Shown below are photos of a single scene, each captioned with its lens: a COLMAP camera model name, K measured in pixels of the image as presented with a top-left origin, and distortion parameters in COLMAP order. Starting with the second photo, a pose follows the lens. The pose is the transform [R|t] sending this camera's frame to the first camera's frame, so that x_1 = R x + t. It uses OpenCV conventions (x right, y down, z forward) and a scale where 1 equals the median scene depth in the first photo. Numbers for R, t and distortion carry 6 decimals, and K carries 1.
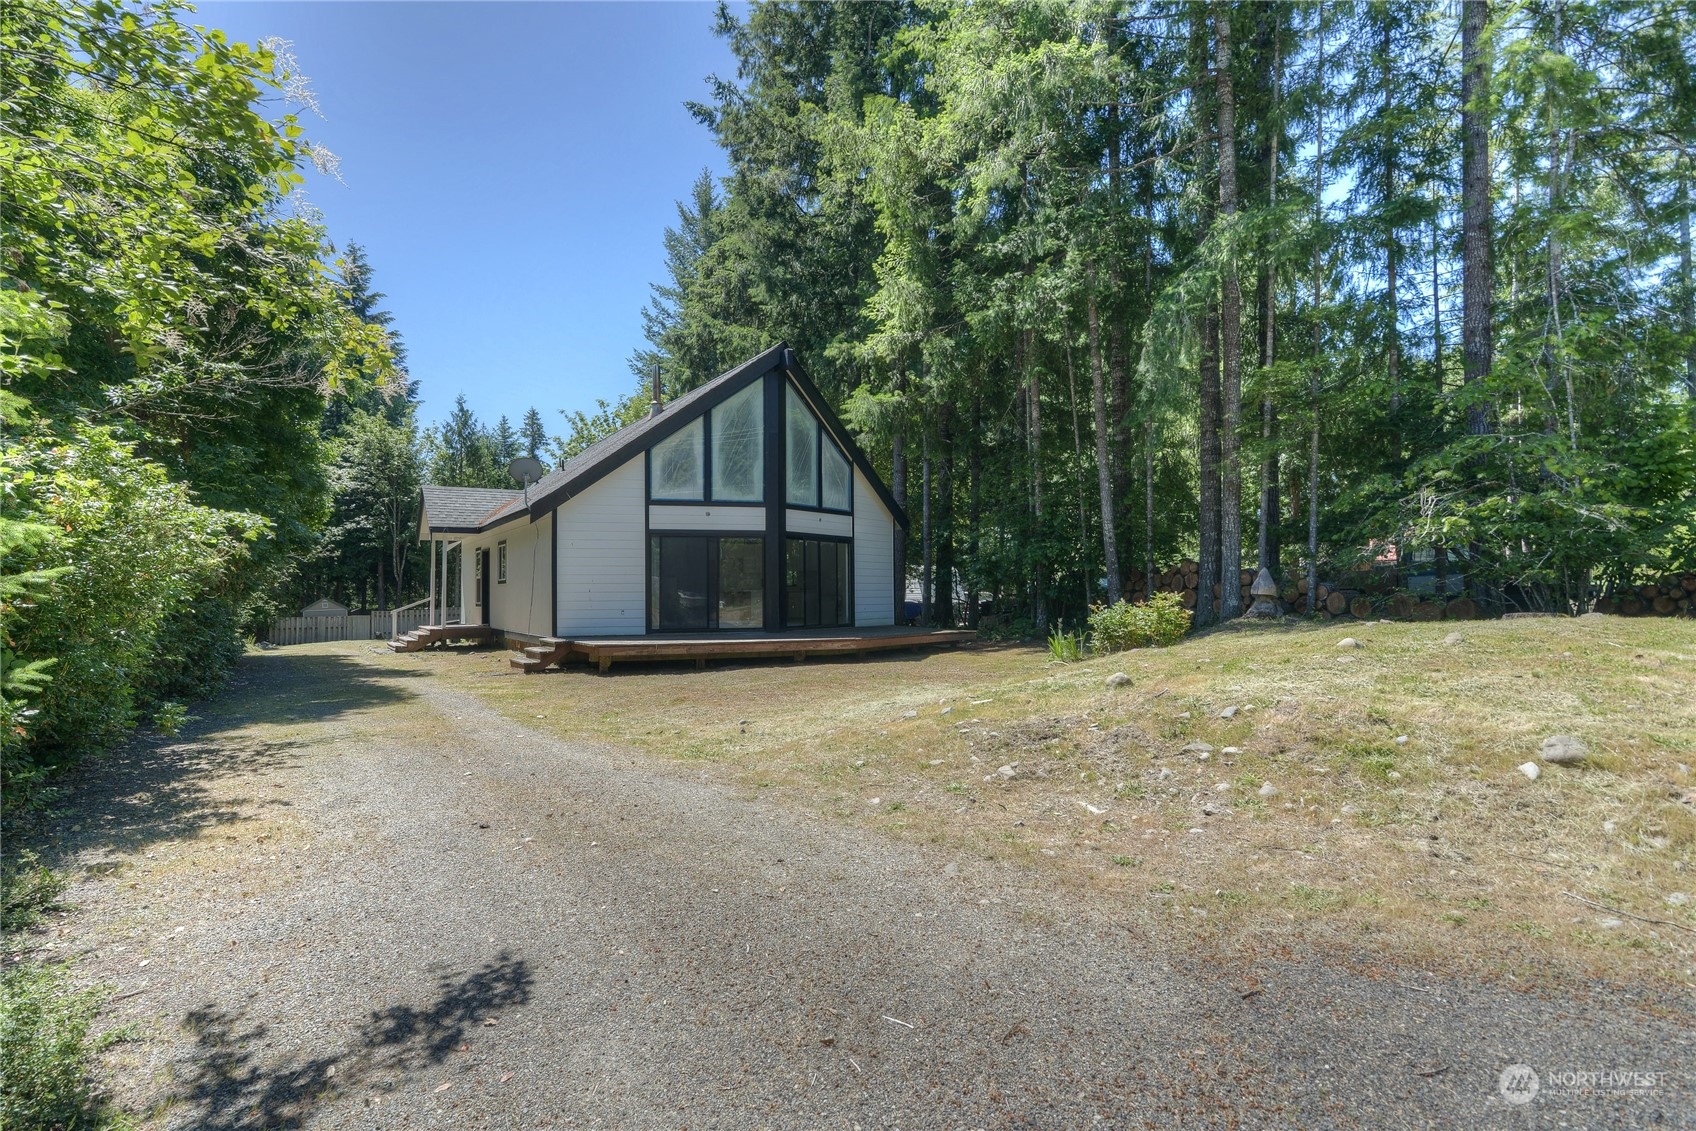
lens RADIAL K [[764.4, 0, 845.1], [0, 764.4, 548.6], [0, 0, 1]] dist [-0.000401, -0.000099]
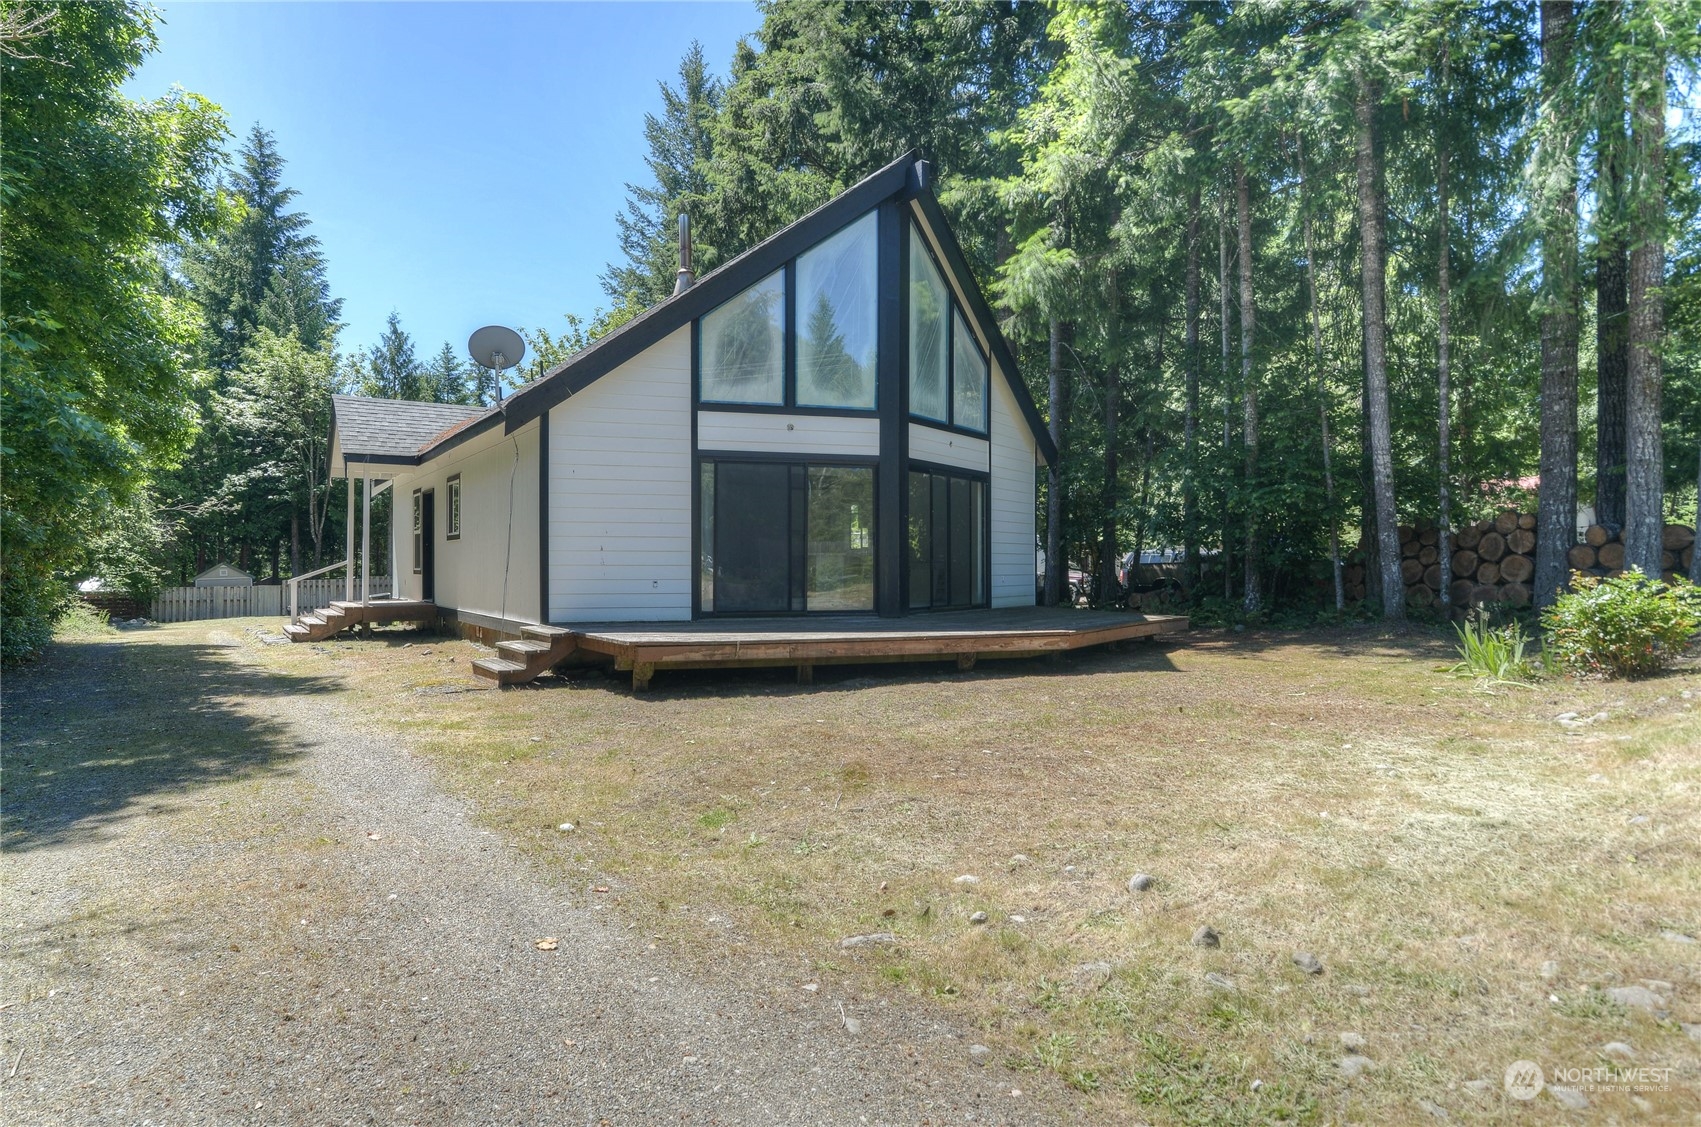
lens RADIAL K [[846.2, 0, 845.4], [0, 846.2, 535.2], [0, 0, 1]] dist [-0.000459, -0.000003]
pose [[0.999724, 0.007849, 0.022132, -0.117820], [-0.008383, 0.999673, 0.024161, 0.020038], [-0.021936, -0.024339, 0.999463, 0.243110]]
